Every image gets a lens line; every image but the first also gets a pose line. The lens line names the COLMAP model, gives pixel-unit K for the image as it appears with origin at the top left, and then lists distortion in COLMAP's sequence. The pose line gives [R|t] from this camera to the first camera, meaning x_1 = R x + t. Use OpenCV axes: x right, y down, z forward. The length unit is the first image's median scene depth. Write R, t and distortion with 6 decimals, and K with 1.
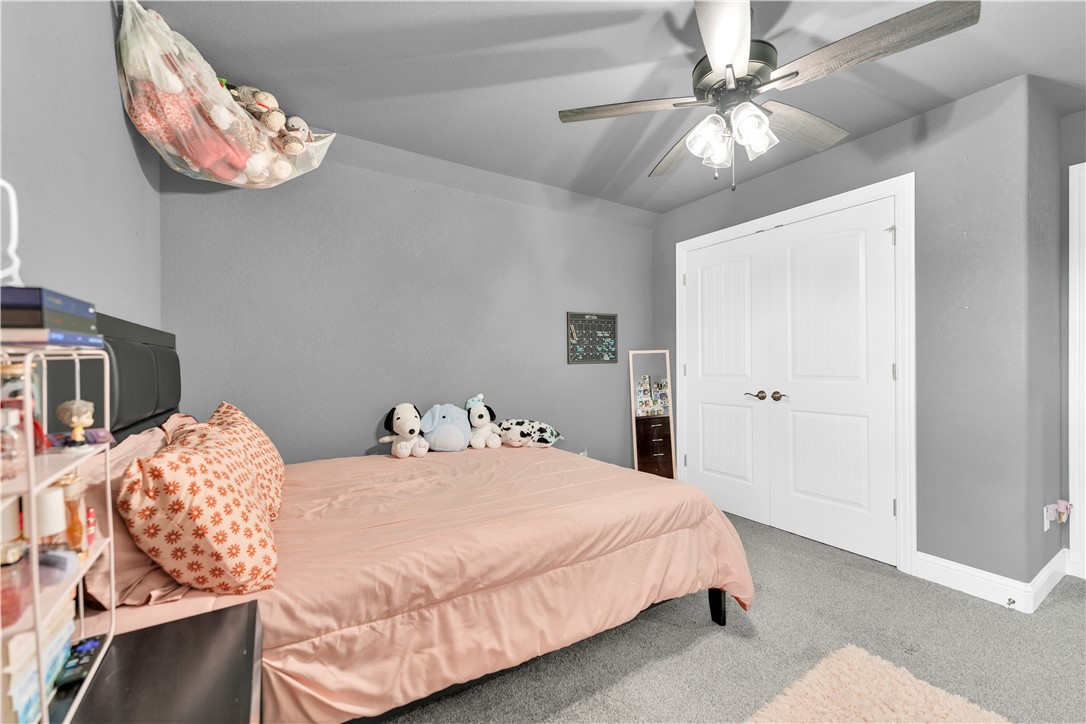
lens RADIAL K [[441.6, 0, 540.1], [0, 441.6, 362.9], [0, 0, 1]] dist [0.002605, -0.000155]
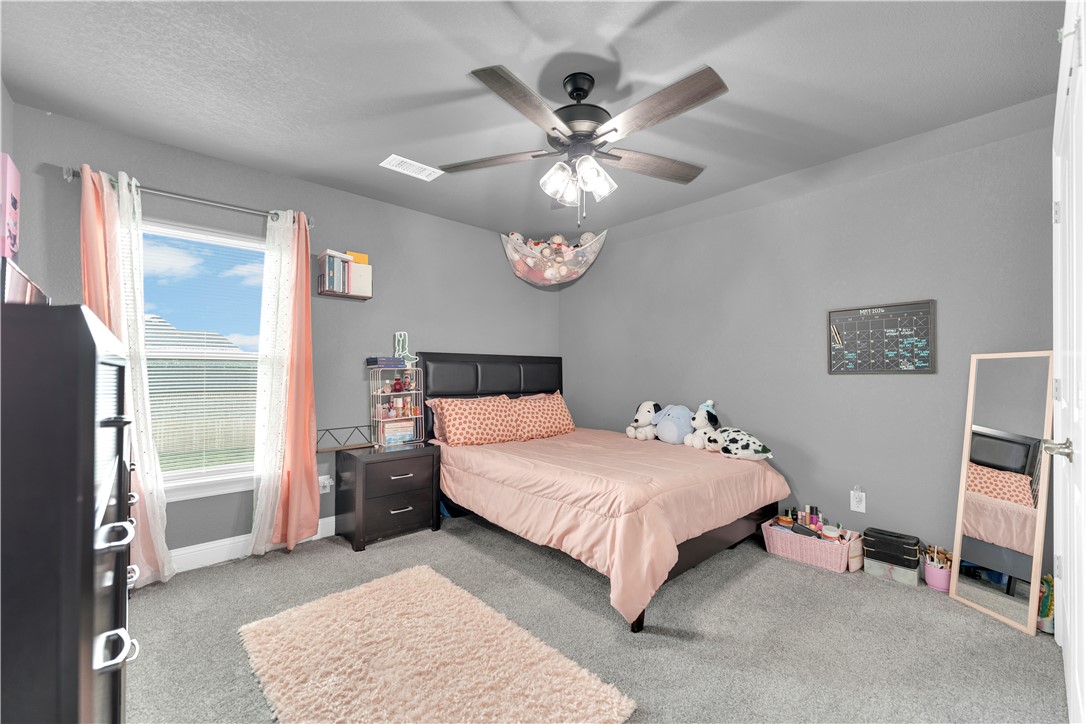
lens RADIAL K [[441.6, 0, 538.5], [0, 441.6, 366.6], [0, 0, 1]] dist [0.002605, -0.000155]
pose [[0.166964, -0.000720, -0.985963, 0.748981], [-0.002803, 0.999995, -0.001205, -0.009226], [0.985959, 0.002965, 0.166961, 0.332691]]
